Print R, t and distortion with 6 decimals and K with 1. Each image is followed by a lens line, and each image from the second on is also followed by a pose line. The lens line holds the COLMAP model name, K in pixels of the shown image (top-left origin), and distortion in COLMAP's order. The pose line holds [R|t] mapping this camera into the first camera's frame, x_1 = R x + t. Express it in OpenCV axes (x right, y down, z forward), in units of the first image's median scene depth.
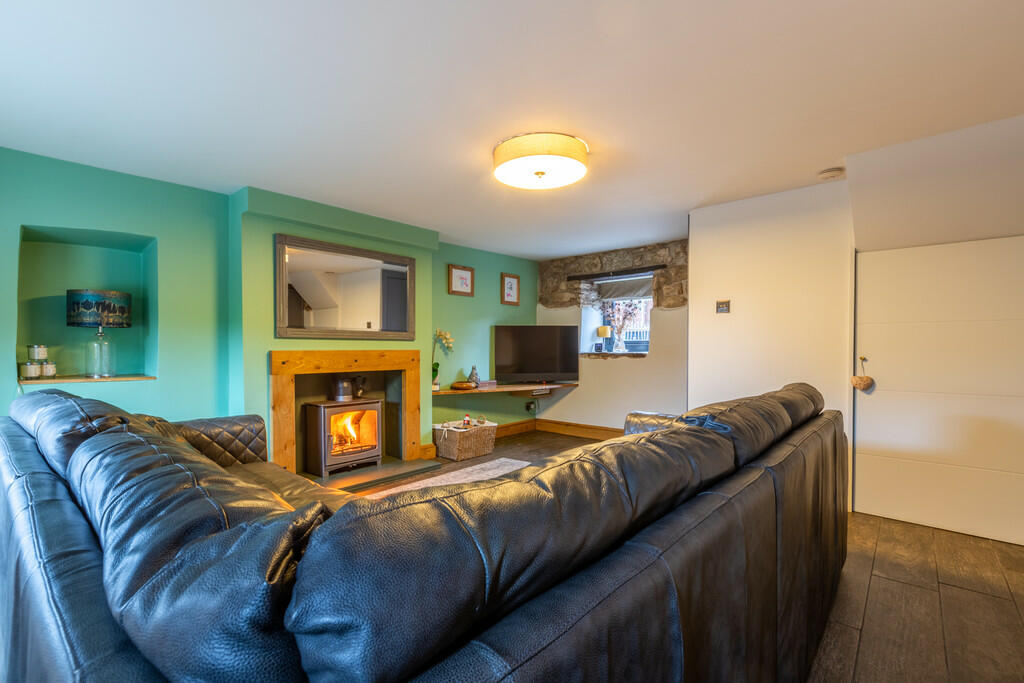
lens RADIAL K [[462.4, 0, 516.2], [0, 462.4, 338.2], [0, 0, 1]] dist [-0.003208, -0.000649]
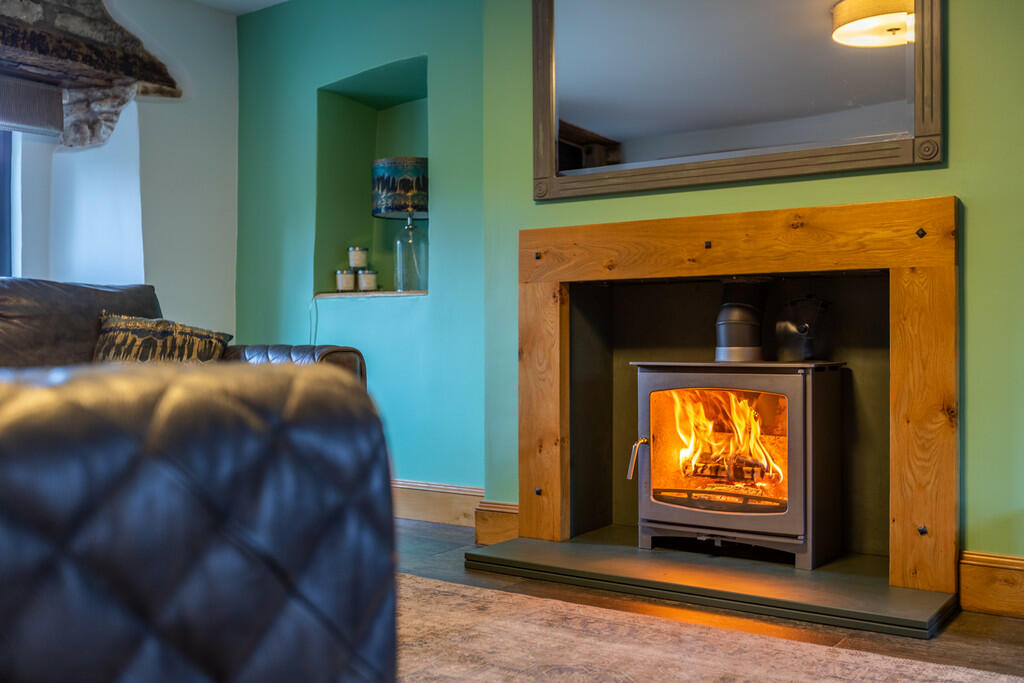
lens RADIAL K [[1035.2, 0, 512.0], [0, 1035.2, 341.5], [0, 0, 1]] dist [0.001307, 0.009182]
pose [[0.052798, 0.001327, -0.998604, 0.452527], [0.028425, 0.999592, 0.002831, 0.121937], [0.998201, -0.028535, 0.052739, 0.848187]]
